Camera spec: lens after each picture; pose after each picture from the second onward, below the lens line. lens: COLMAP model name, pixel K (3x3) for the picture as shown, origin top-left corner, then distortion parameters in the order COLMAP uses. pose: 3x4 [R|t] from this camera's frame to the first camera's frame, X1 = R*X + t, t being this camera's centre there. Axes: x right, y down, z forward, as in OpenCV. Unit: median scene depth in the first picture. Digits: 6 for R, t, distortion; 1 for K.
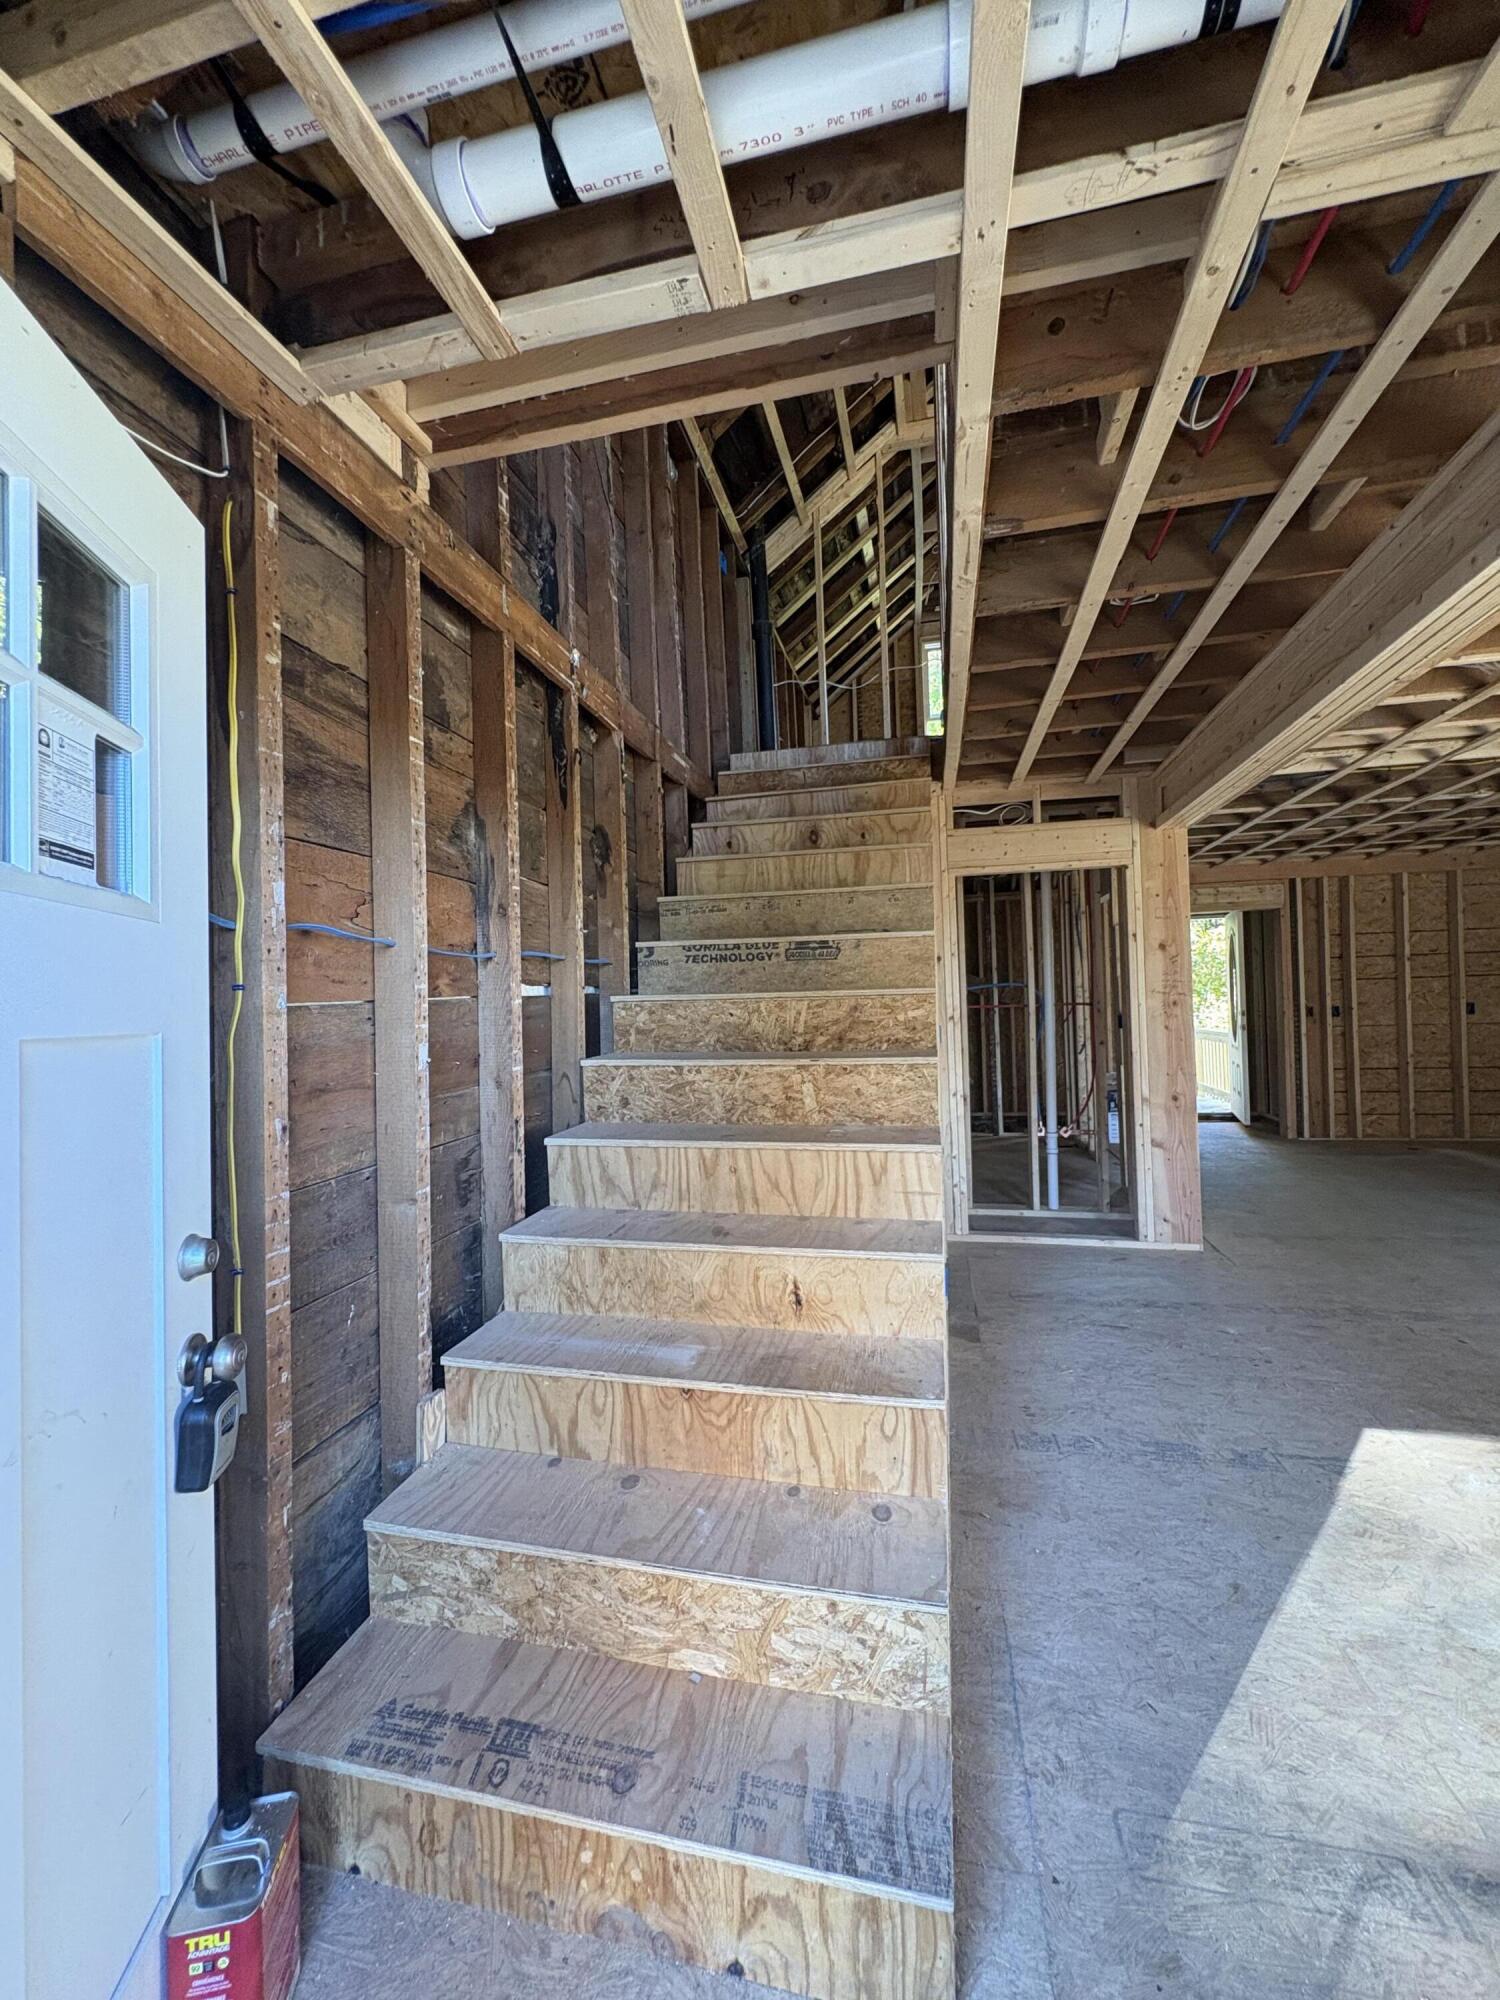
lens RADIAL K [[802.8, 0, 747.4], [0, 802.8, 997.6], [0, 0, 1]] dist [-0.000360, 0.000046]
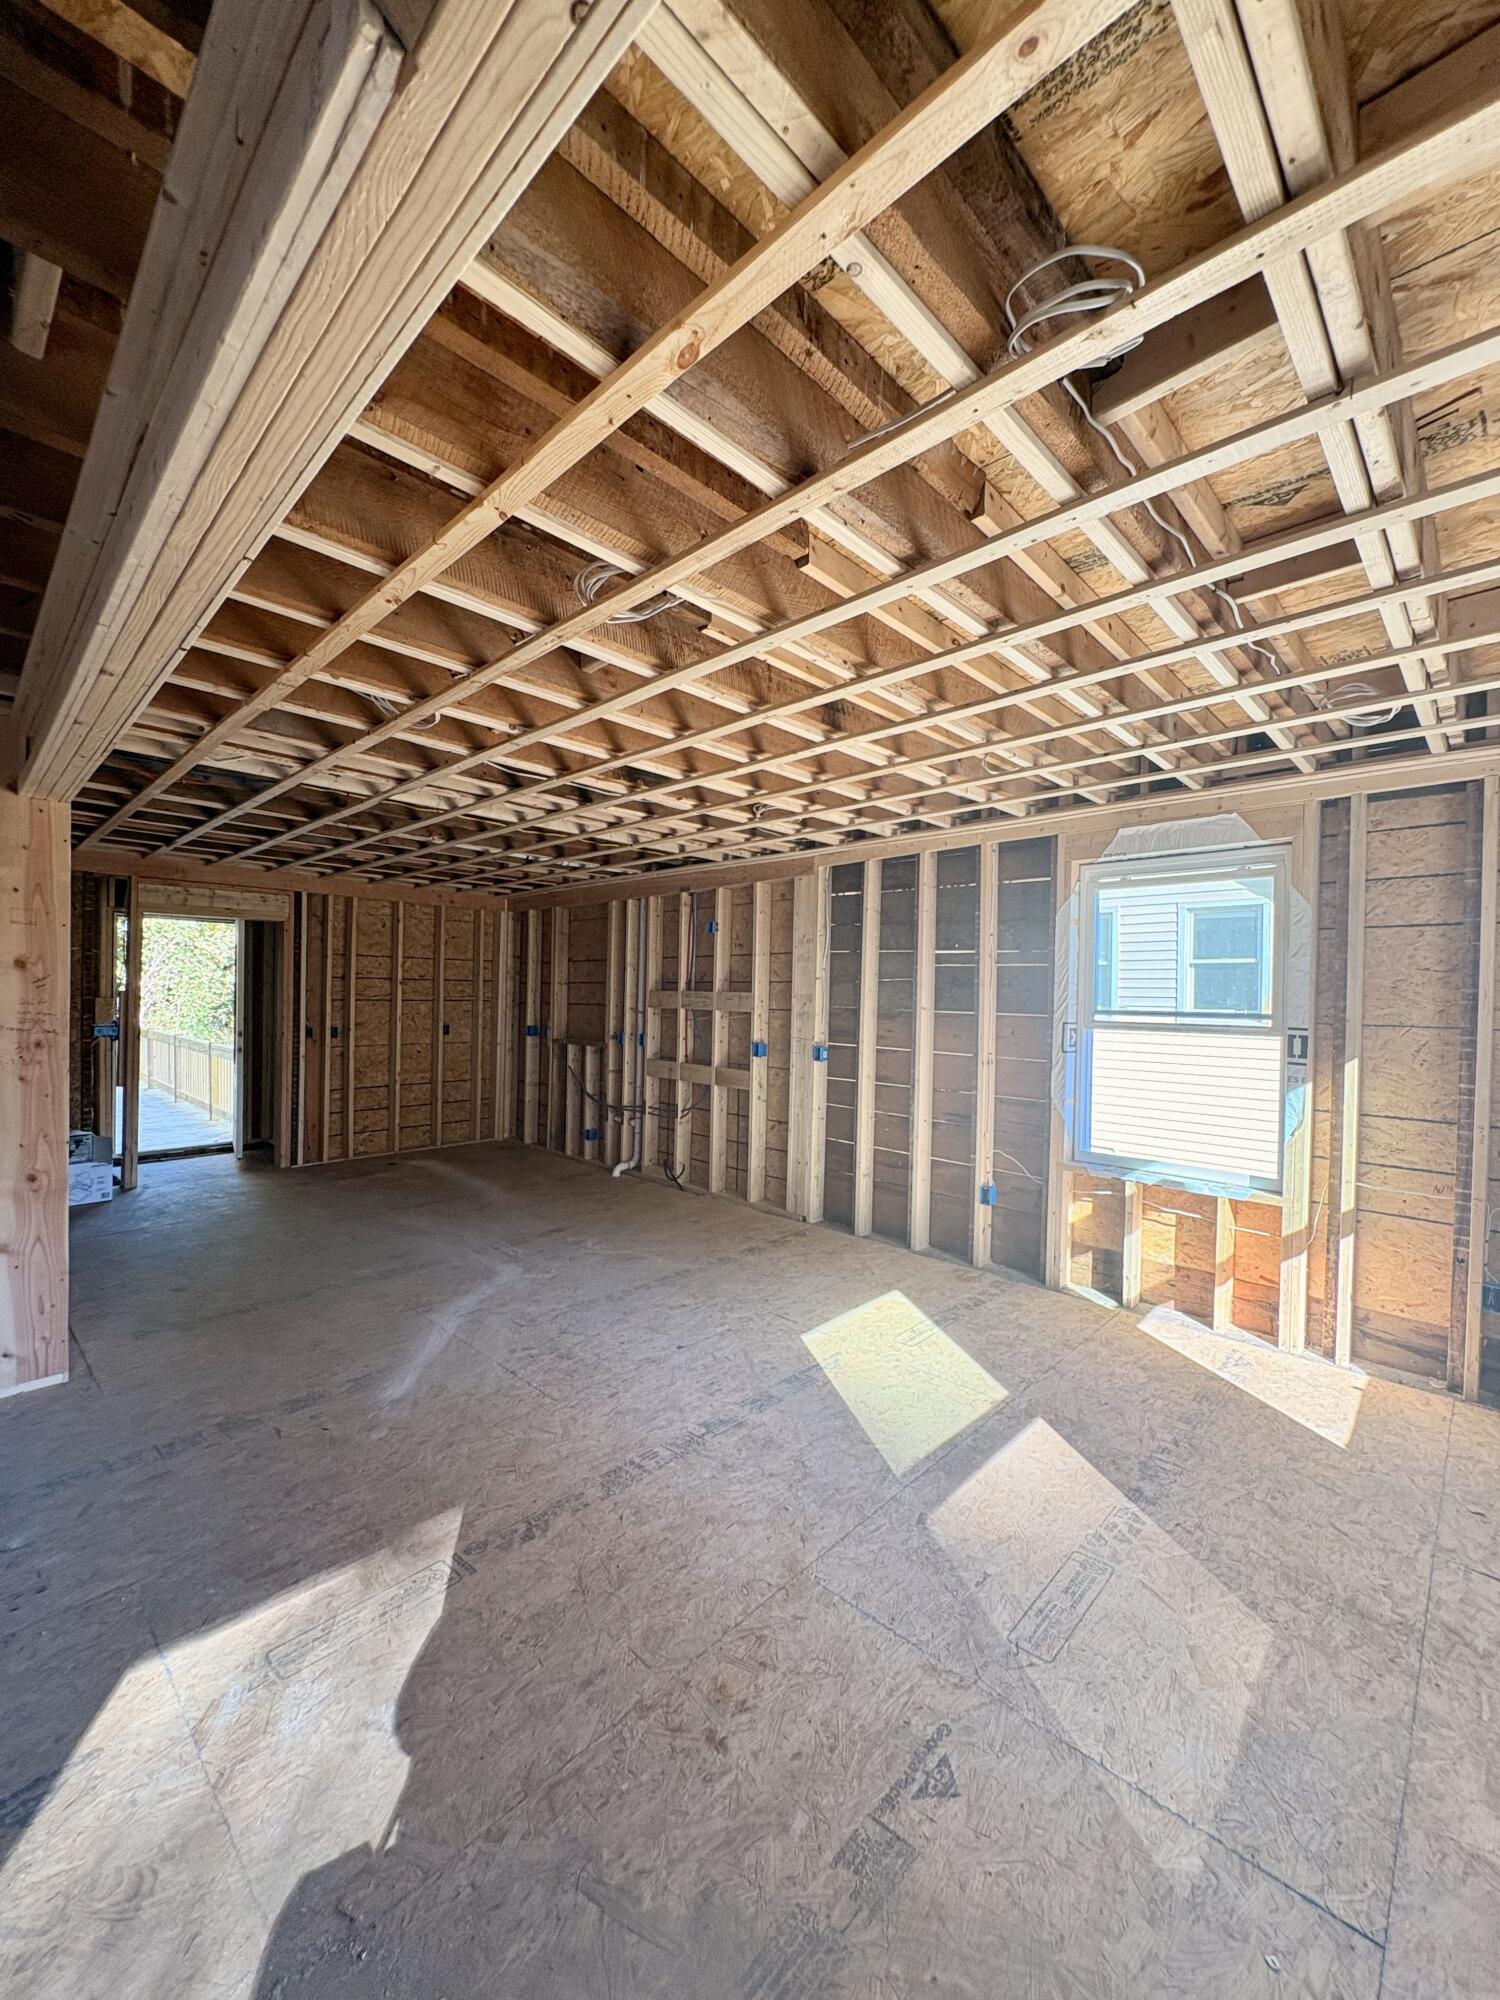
lens RADIAL K [[805.8, 0, 749.2], [0, 805.8, 1003.9], [0, 0, 1]] dist [-0.000767, 0.000385]
pose [[0.510880, 0.027362, 0.859216, 0.139963], [-0.036406, 0.999285, -0.010176, -0.026140], [-0.858881, -0.026082, 0.511511, 0.053877]]
